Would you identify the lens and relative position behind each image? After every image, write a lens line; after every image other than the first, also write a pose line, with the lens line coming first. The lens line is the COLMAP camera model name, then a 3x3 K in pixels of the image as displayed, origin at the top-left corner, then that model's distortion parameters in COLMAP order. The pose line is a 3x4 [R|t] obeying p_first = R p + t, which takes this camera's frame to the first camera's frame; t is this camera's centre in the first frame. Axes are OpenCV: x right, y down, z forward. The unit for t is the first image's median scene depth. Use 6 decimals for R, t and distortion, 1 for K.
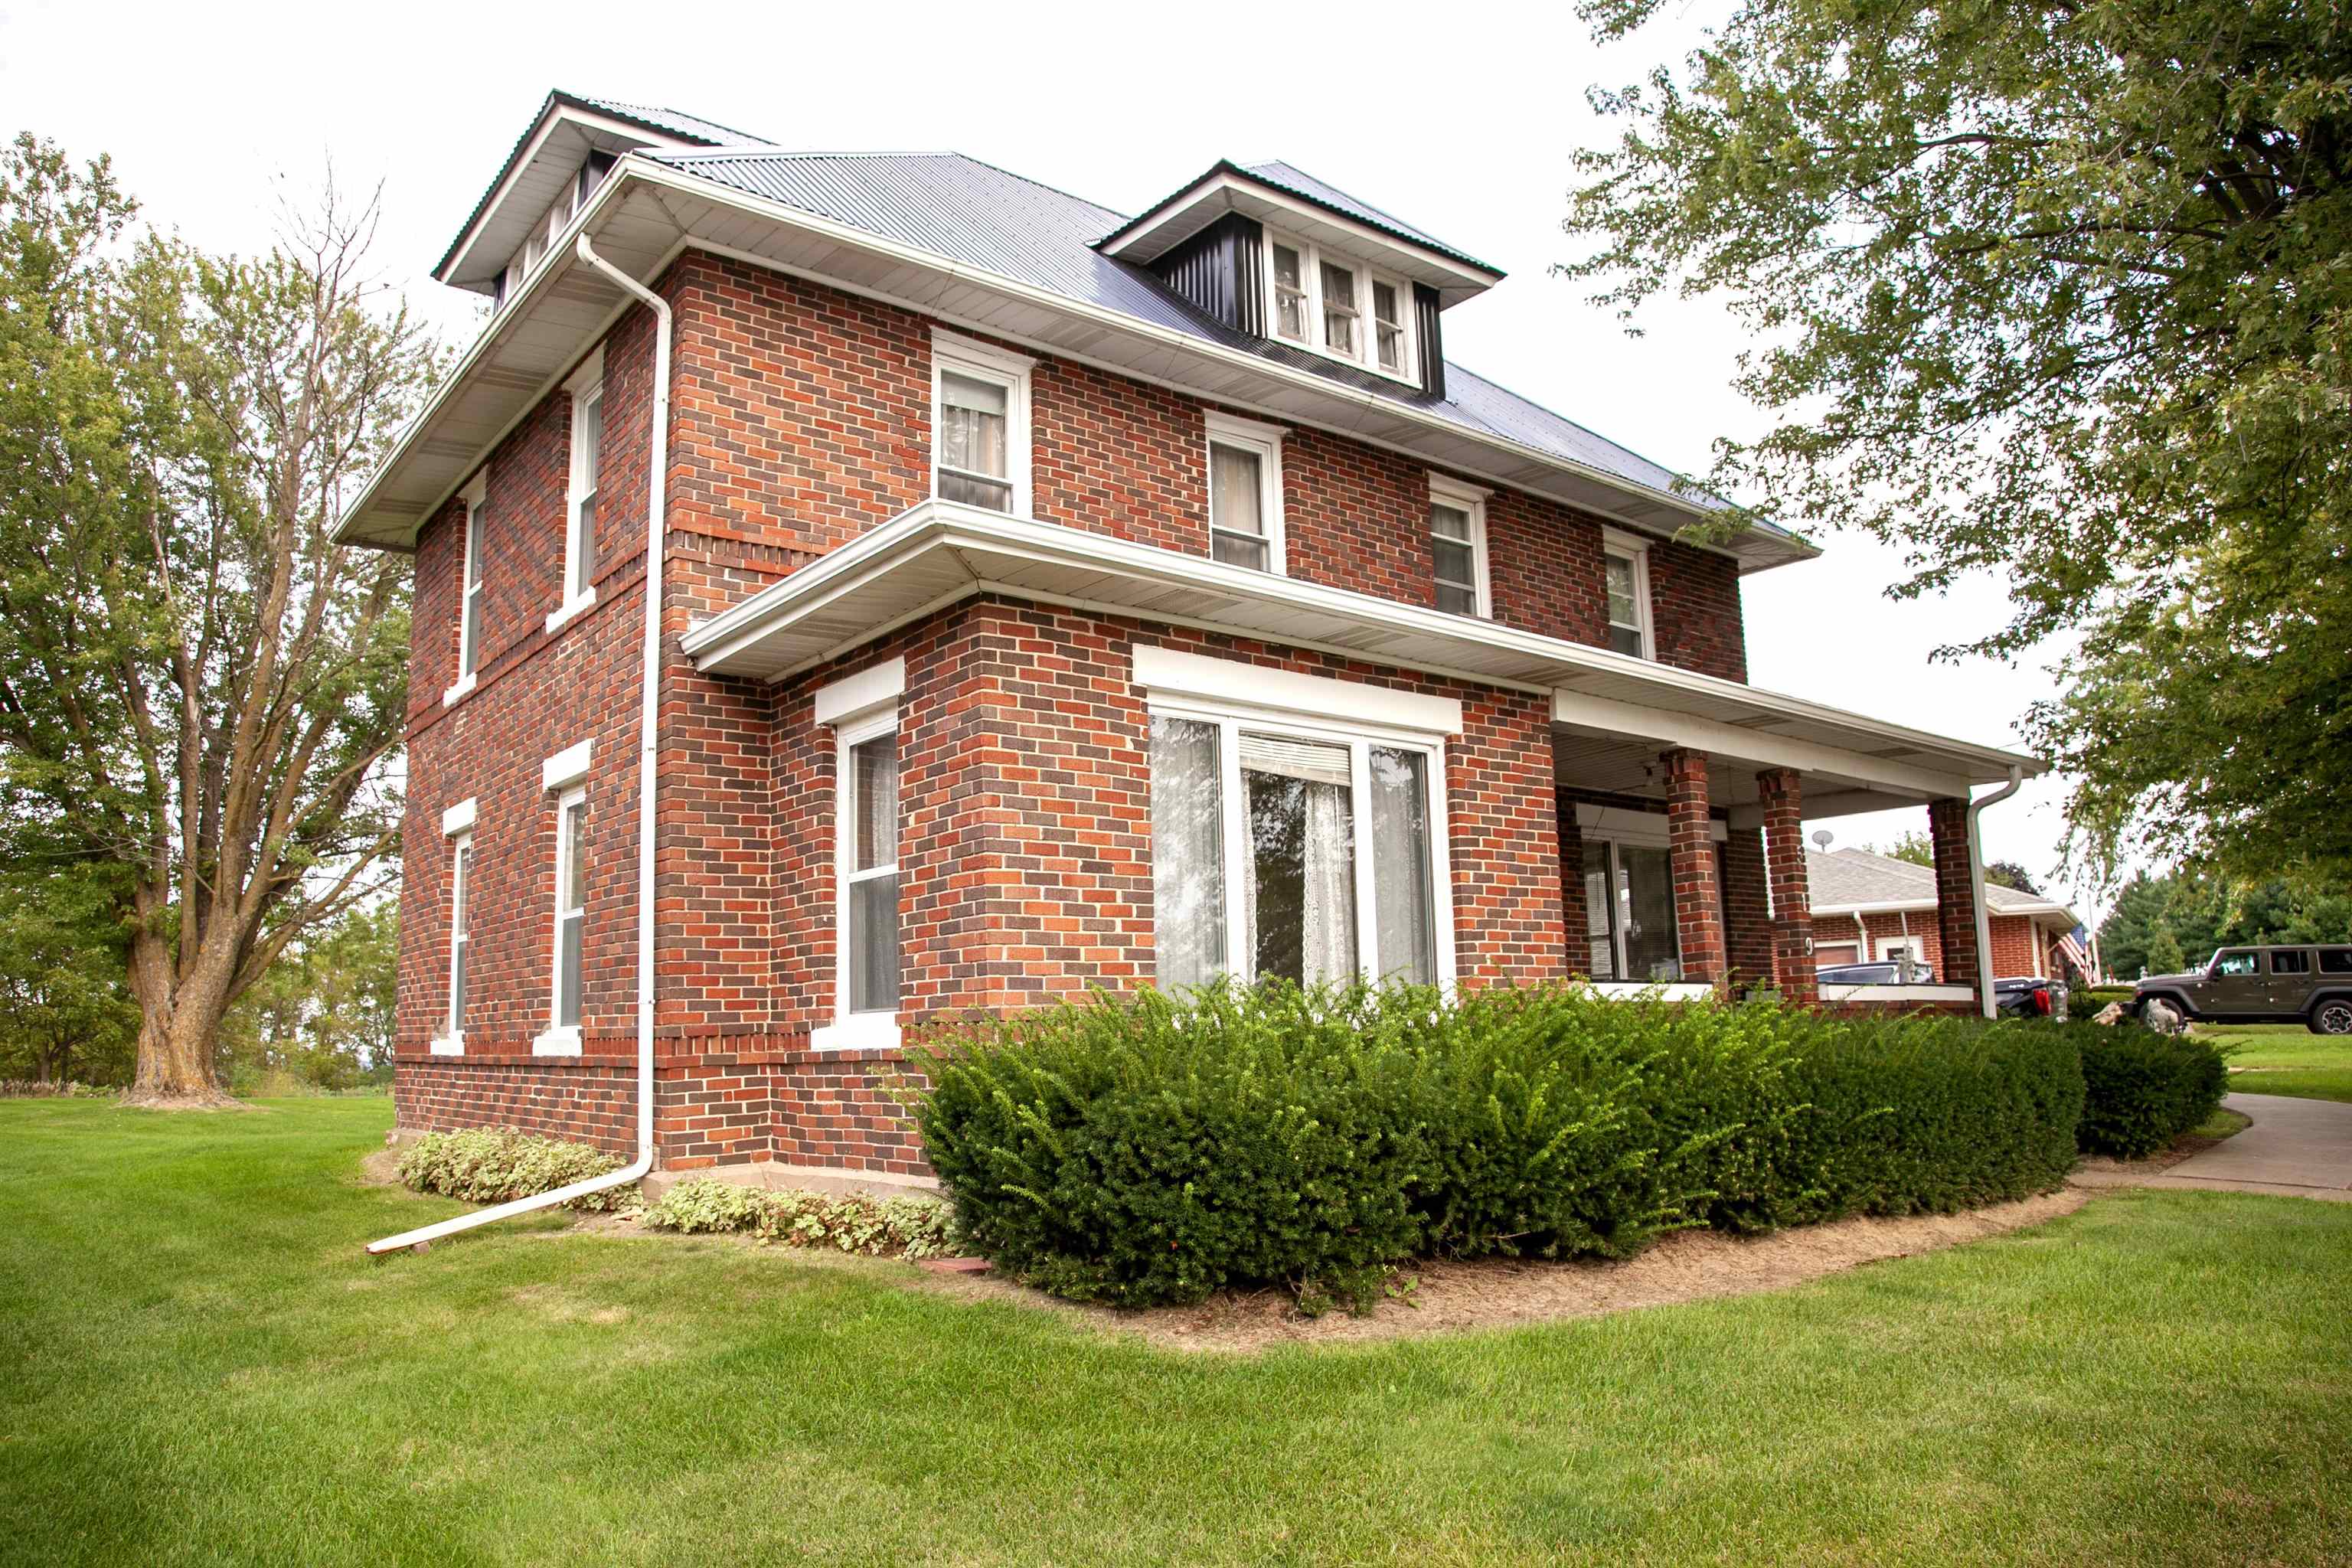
lens RADIAL K [[1612.8, 0, 1172.6], [0, 1612.8, 789.1], [0, 0, 1]] dist [-0.124559, 0.074105]
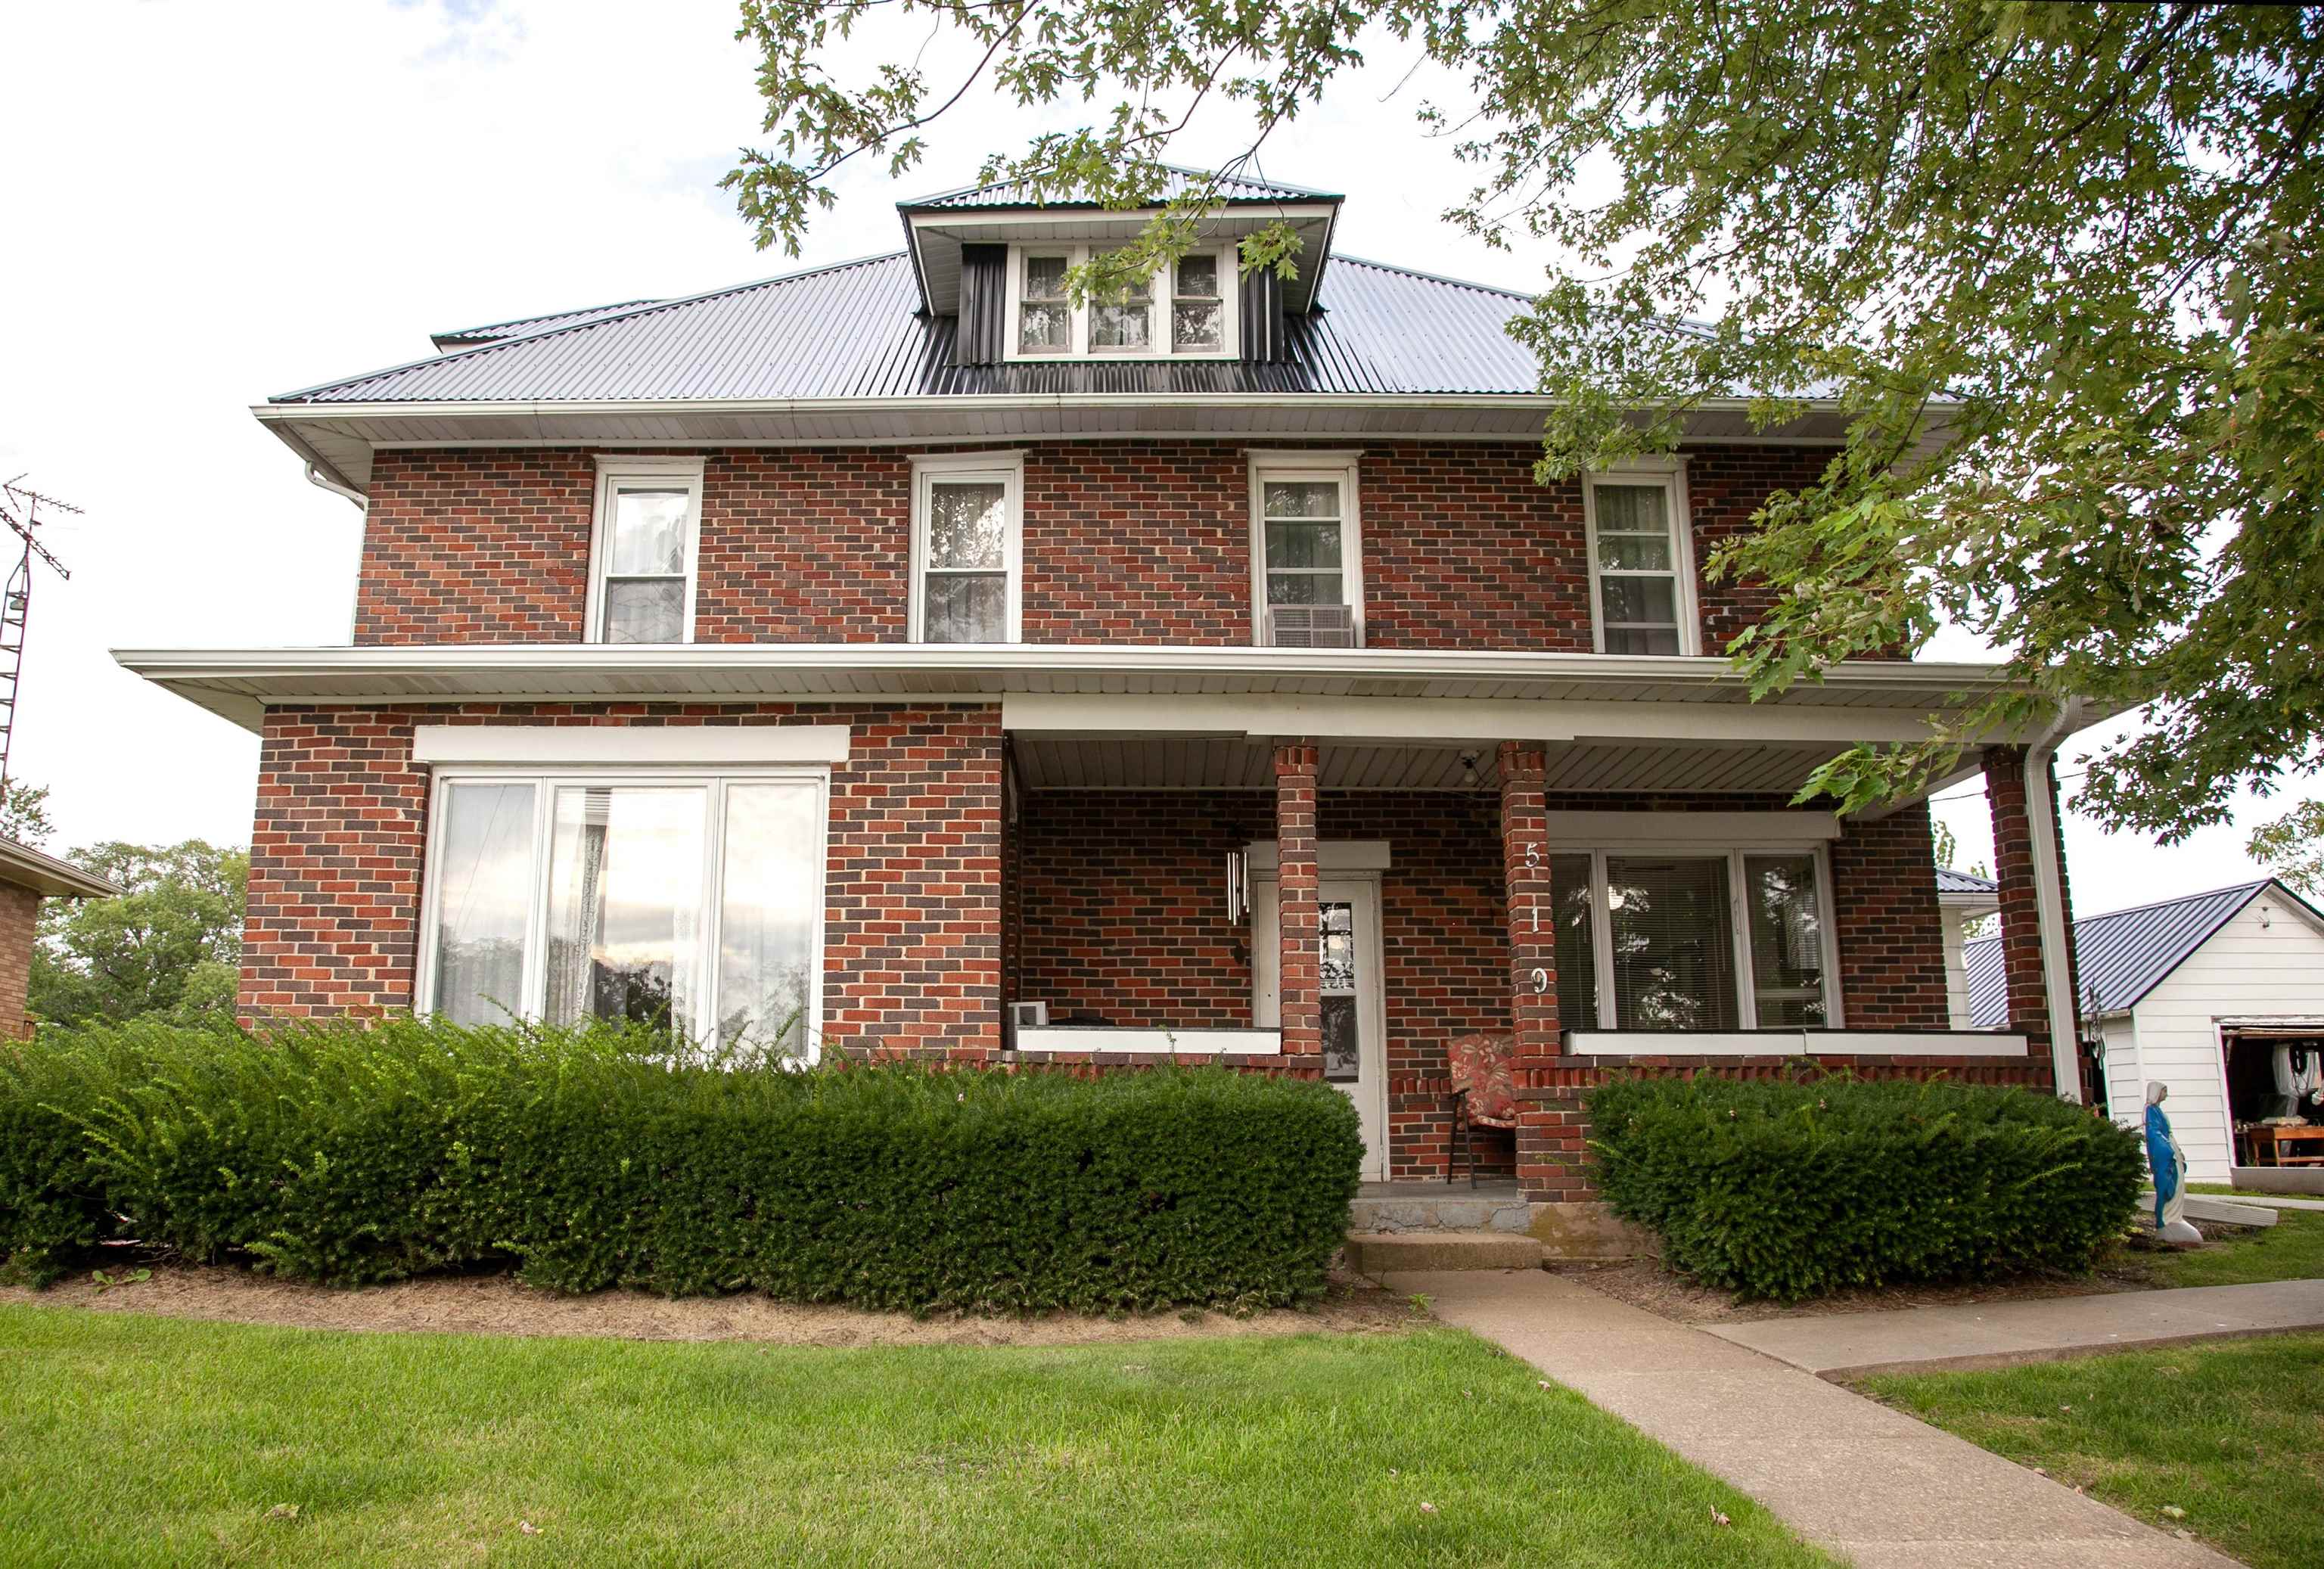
lens RADIAL K [[1723.9, 0, 1162.0], [0, 1723.9, 784.5], [0, 0, 1]] dist [-0.139937, 0.089545]
pose [[0.780148, -0.109830, -0.615878, 0.958797], [0.078660, 0.993877, -0.077598, 0.072565], [0.620630, 0.012093, 0.784010, 0.341839]]
